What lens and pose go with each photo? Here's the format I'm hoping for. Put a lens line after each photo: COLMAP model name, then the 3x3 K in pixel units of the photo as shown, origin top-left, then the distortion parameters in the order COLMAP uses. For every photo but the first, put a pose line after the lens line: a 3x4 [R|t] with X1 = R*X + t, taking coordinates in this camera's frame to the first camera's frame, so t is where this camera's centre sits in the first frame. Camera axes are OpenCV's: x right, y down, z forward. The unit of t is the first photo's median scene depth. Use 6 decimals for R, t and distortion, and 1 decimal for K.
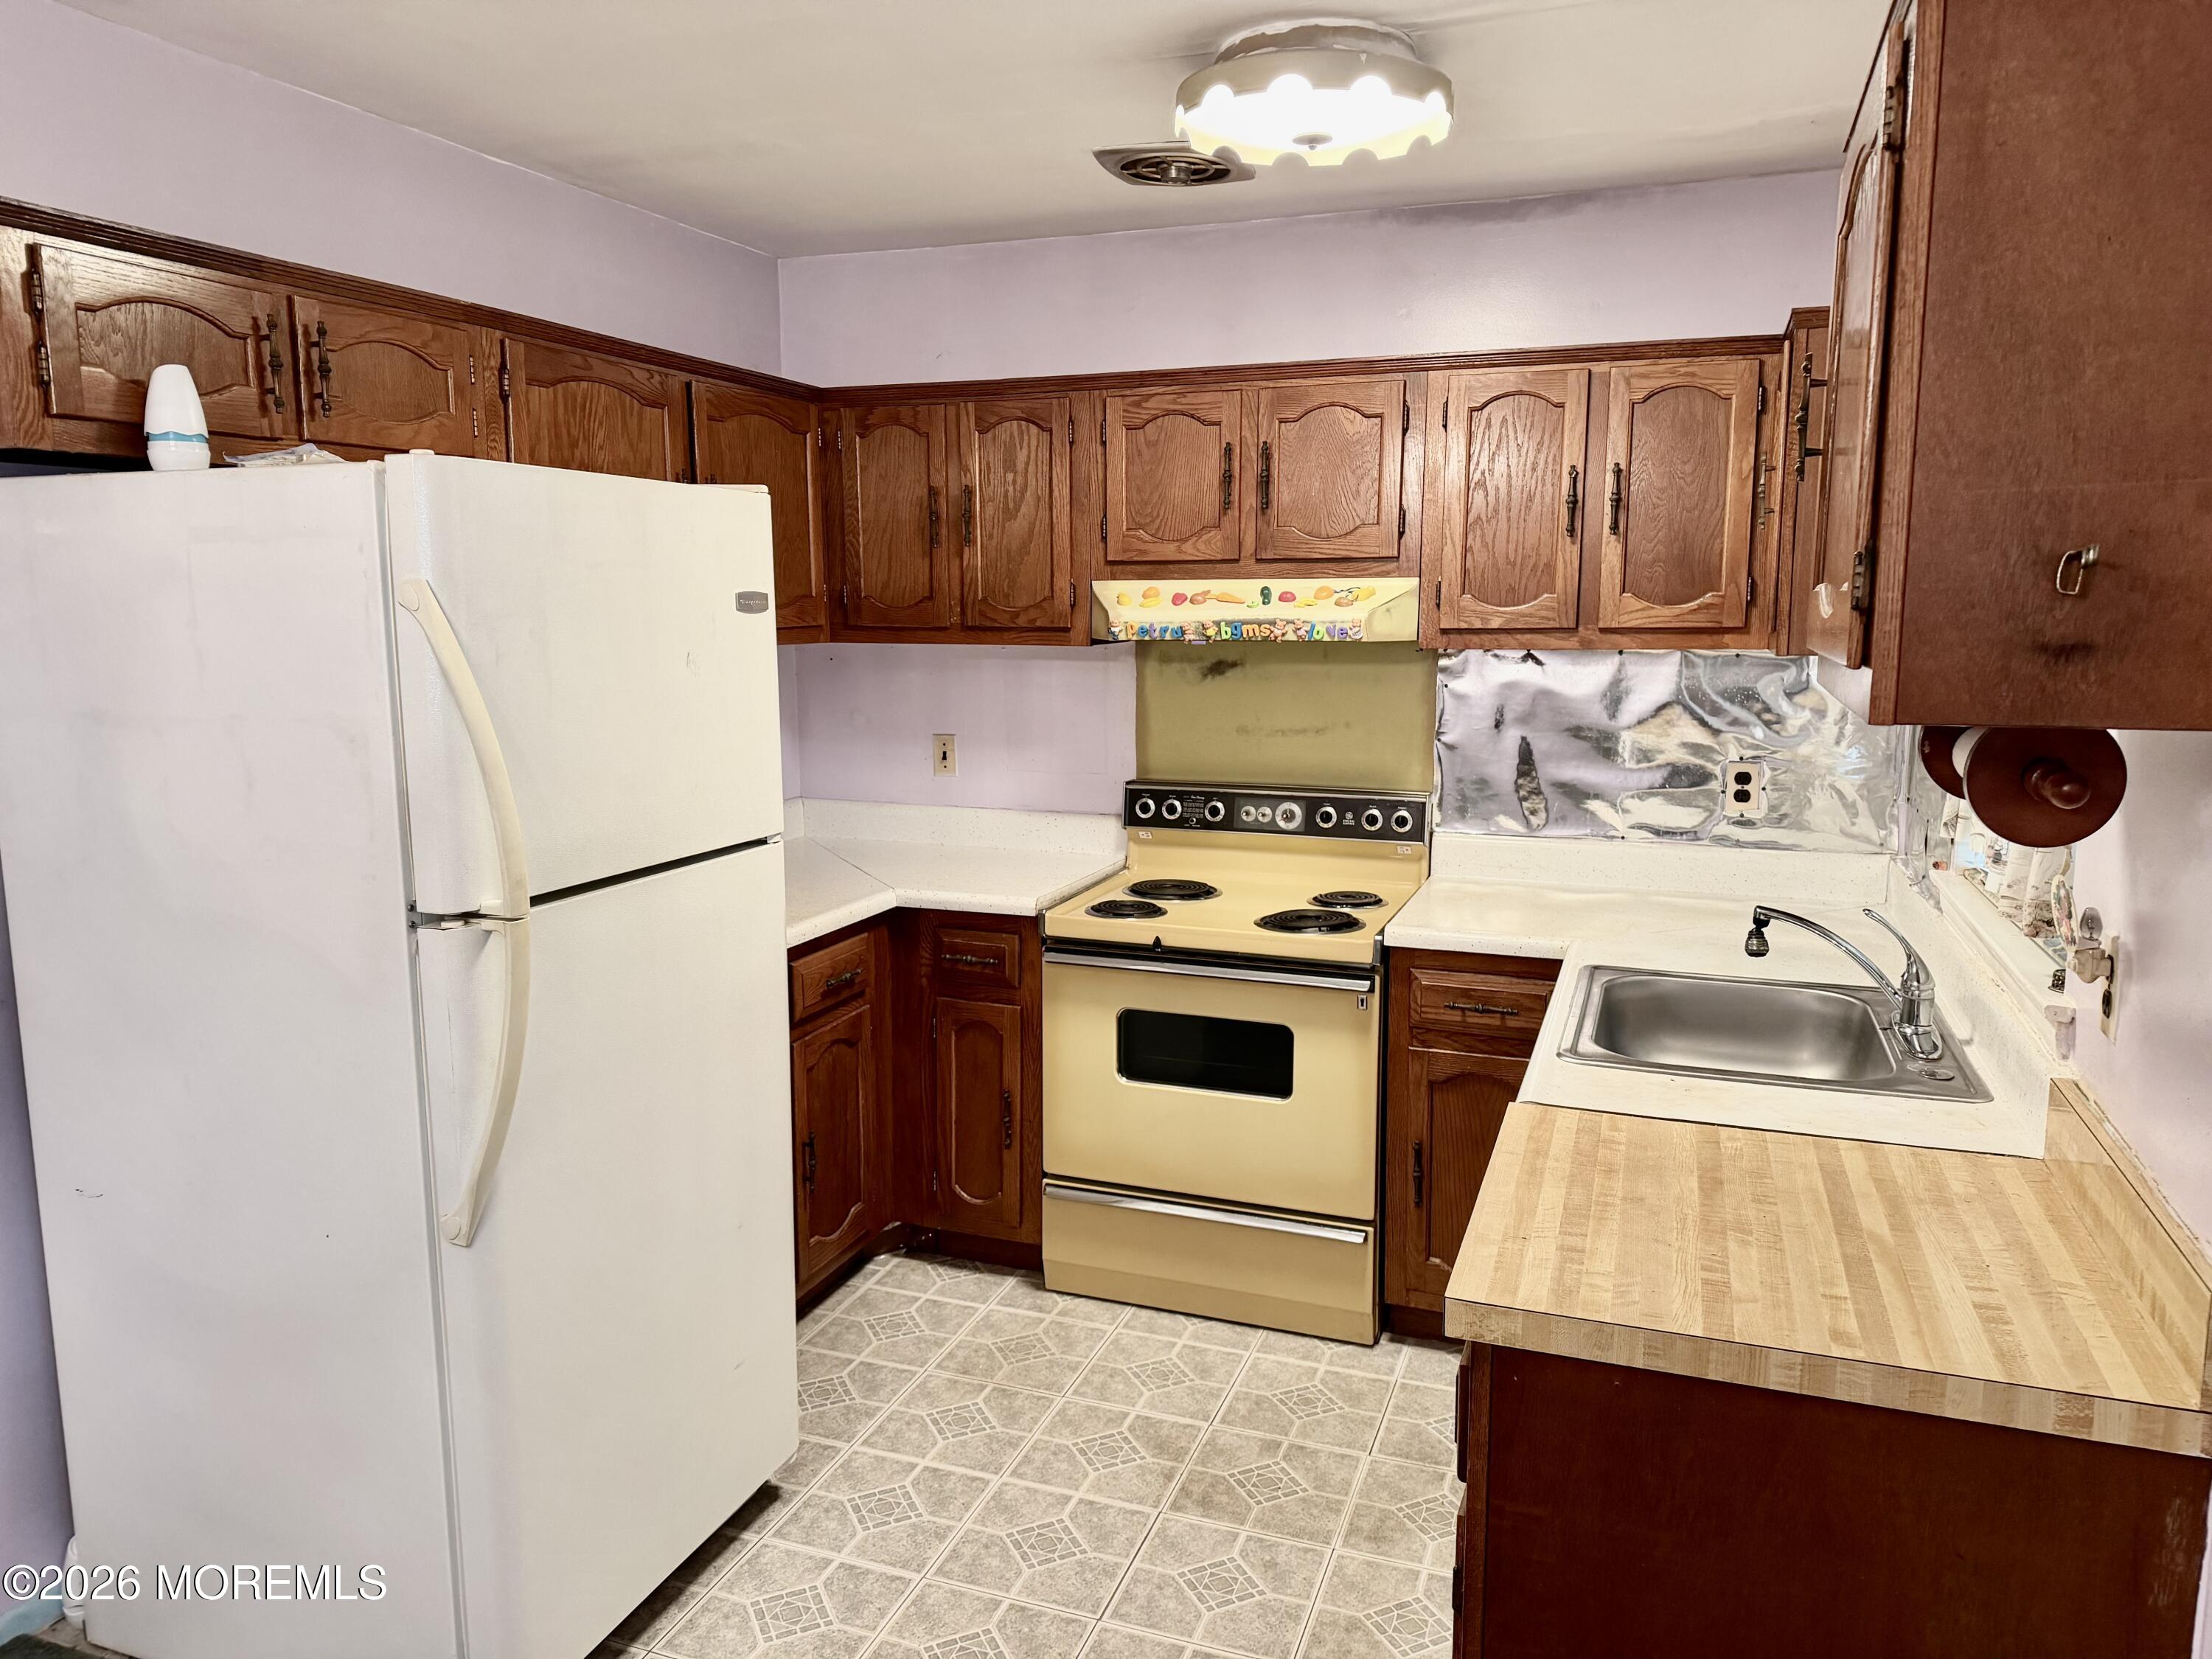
lens RADIAL K [[1533.8, 0, 1106.0], [0, 1533.8, 829.5], [0, 0, 1]] dist [0.183275, -0.363061]
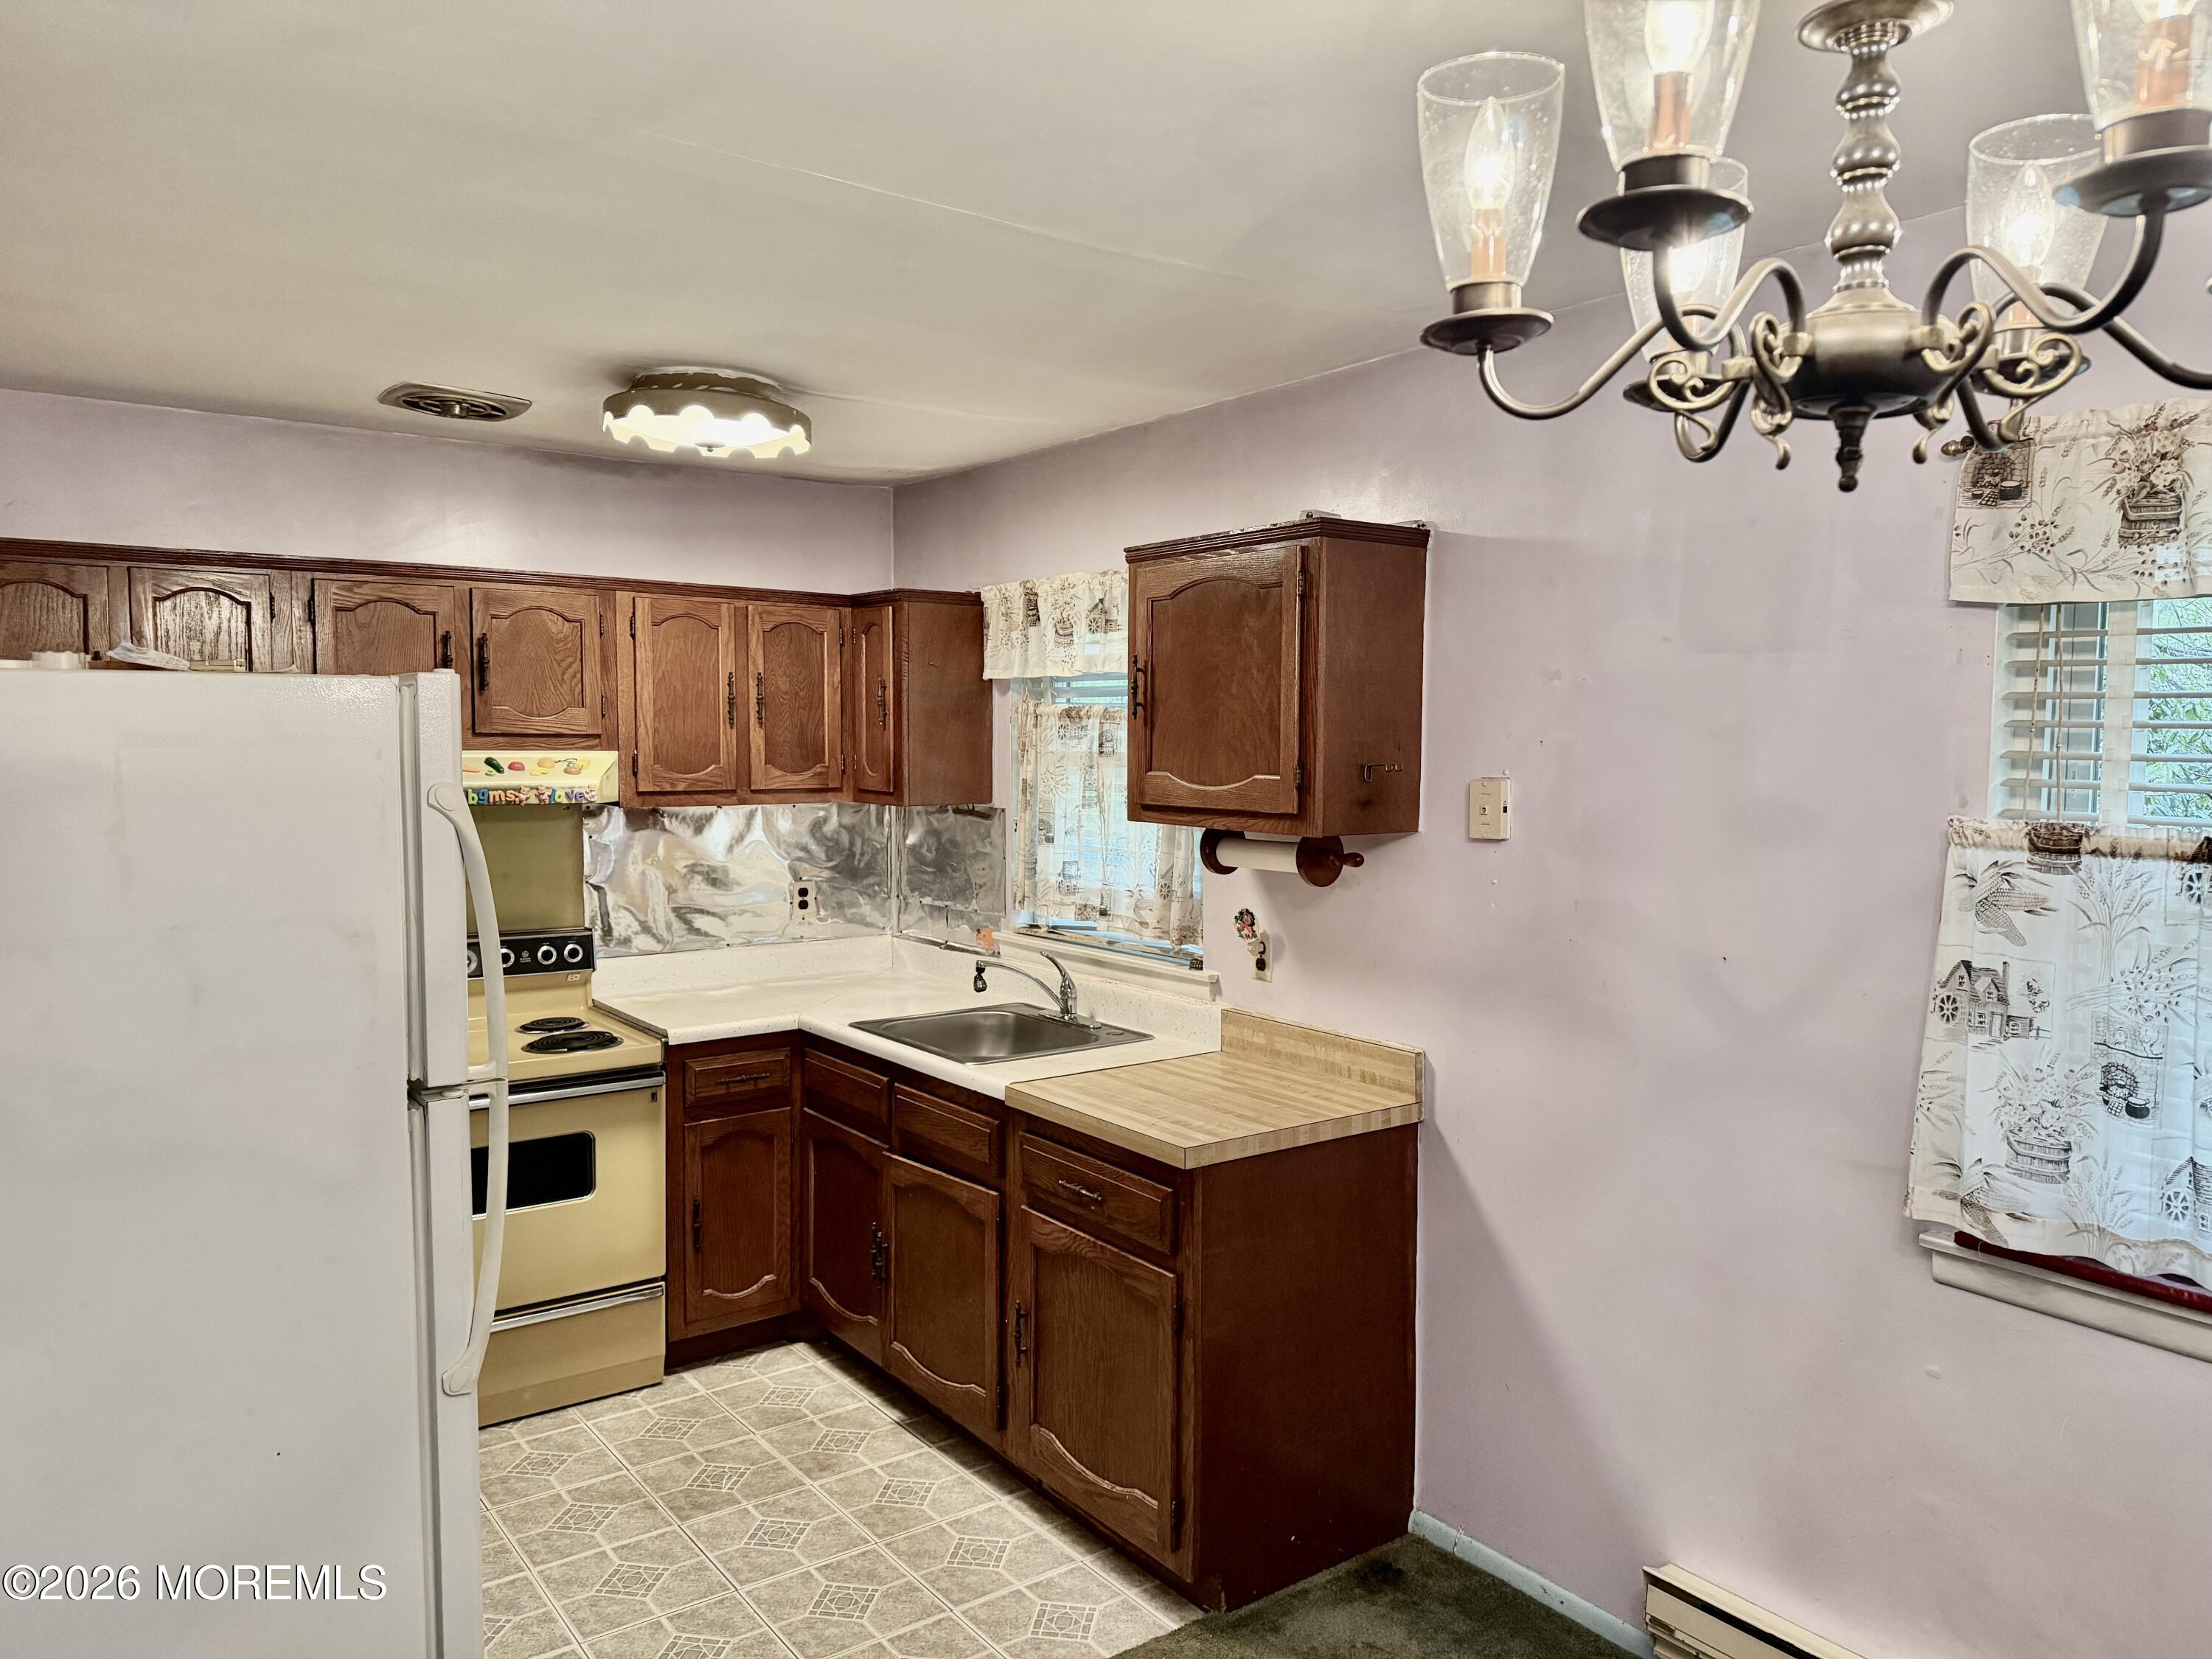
lens RADIAL K [[1533.8, 0, 1106.0], [0, 1533.8, 829.5], [0, 0, 1]] dist [0.183275, -0.363061]
pose [[0.548938, -0.047121, 0.834534, -0.661480], [0.119854, 0.992530, -0.022796, -0.026681], [-0.827225, 0.112536, 0.550485, -0.000874]]
